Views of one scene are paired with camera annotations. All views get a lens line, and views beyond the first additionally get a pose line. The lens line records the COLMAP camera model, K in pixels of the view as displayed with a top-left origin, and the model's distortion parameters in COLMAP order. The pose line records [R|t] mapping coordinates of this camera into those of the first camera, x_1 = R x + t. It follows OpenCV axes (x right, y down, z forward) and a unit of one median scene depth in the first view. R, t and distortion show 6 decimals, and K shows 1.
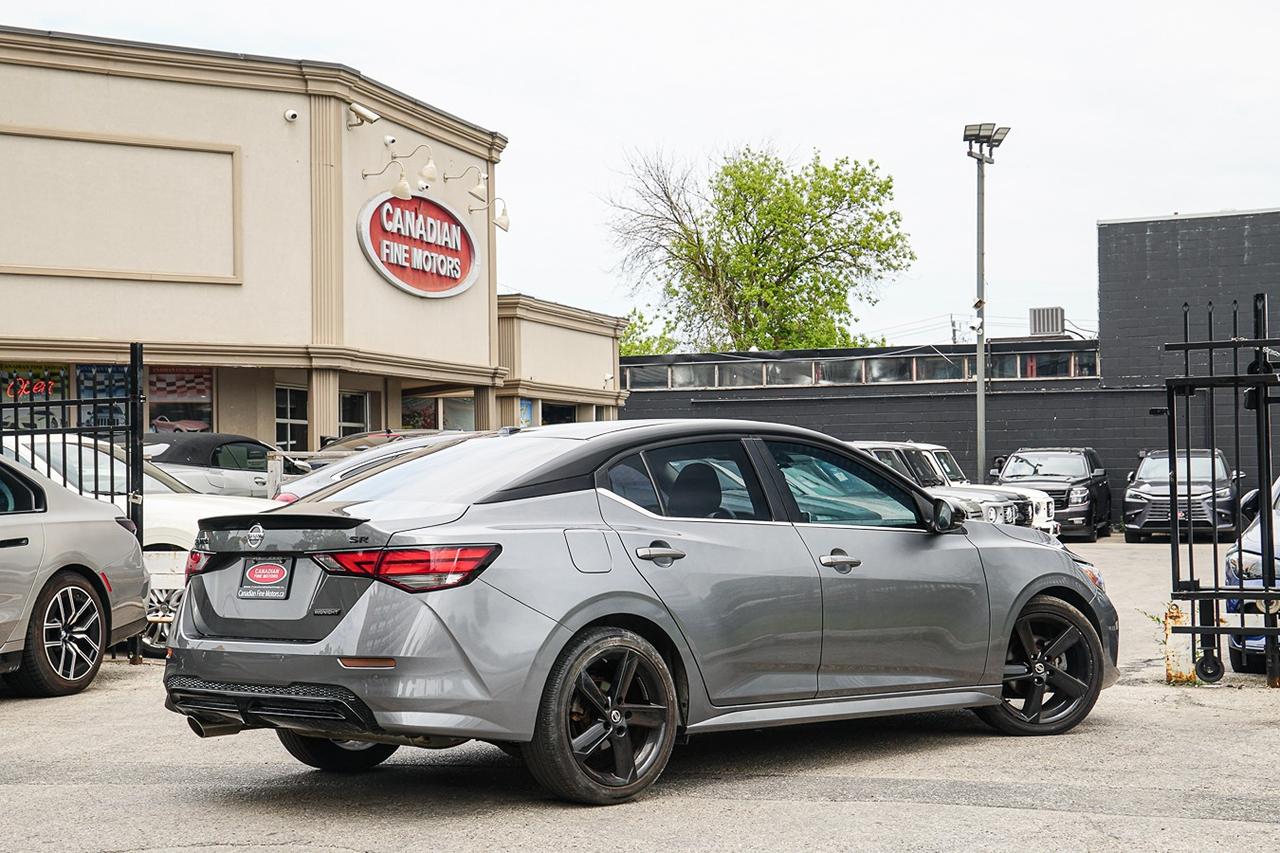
lens RADIAL K [[1939.9, 0, 701.3], [0, 1939.9, 476.6], [0, 0, 1]] dist [0.029179, 0.091251]
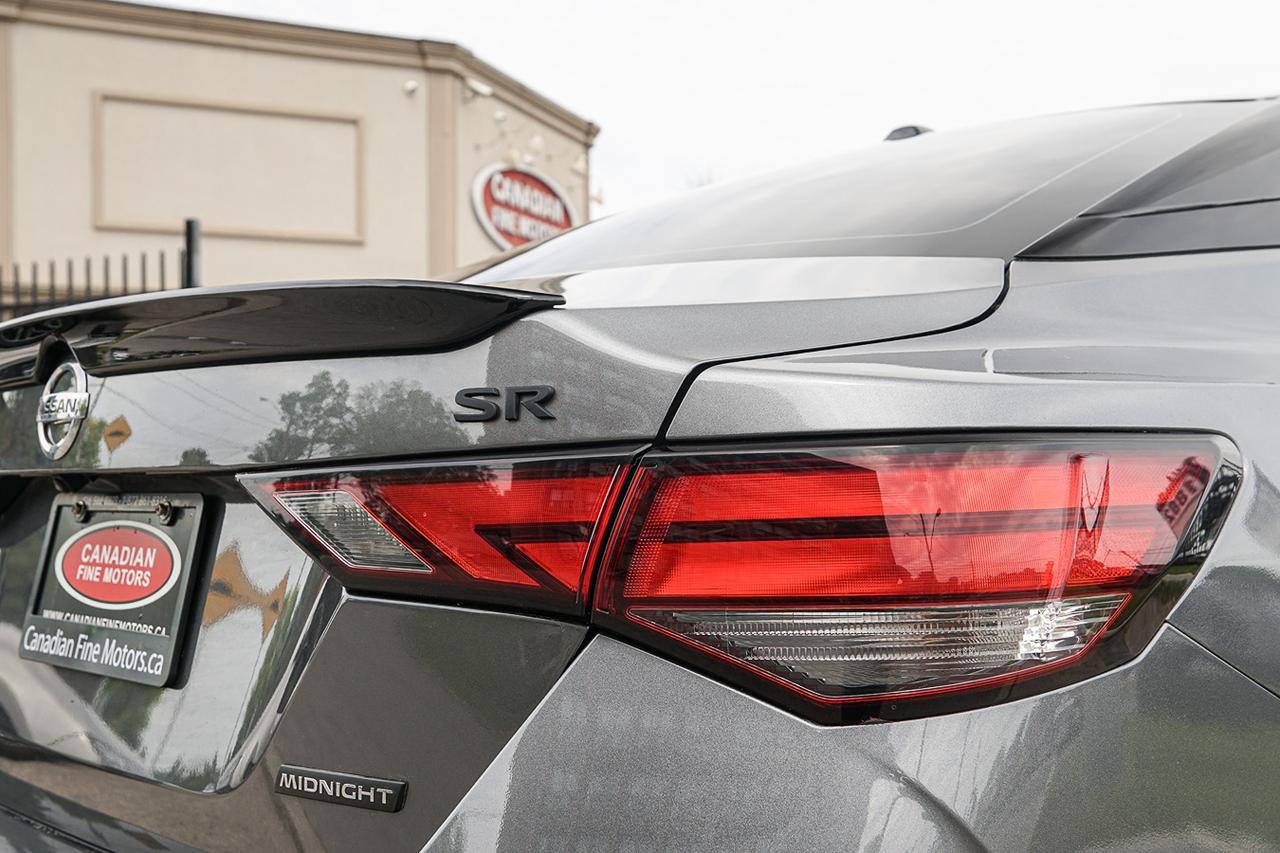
lens RADIAL K [[1375.1, 0, 640.0], [0, 1375.1, 426.5], [0, 0, 1]] dist [0.003685, 0.004743]
pose [[0.998710, 0.004299, -0.050591, -0.044257], [-0.004801, 0.999941, -0.009786, 0.010089], [0.050546, 0.010017, 0.998671, 0.245621]]
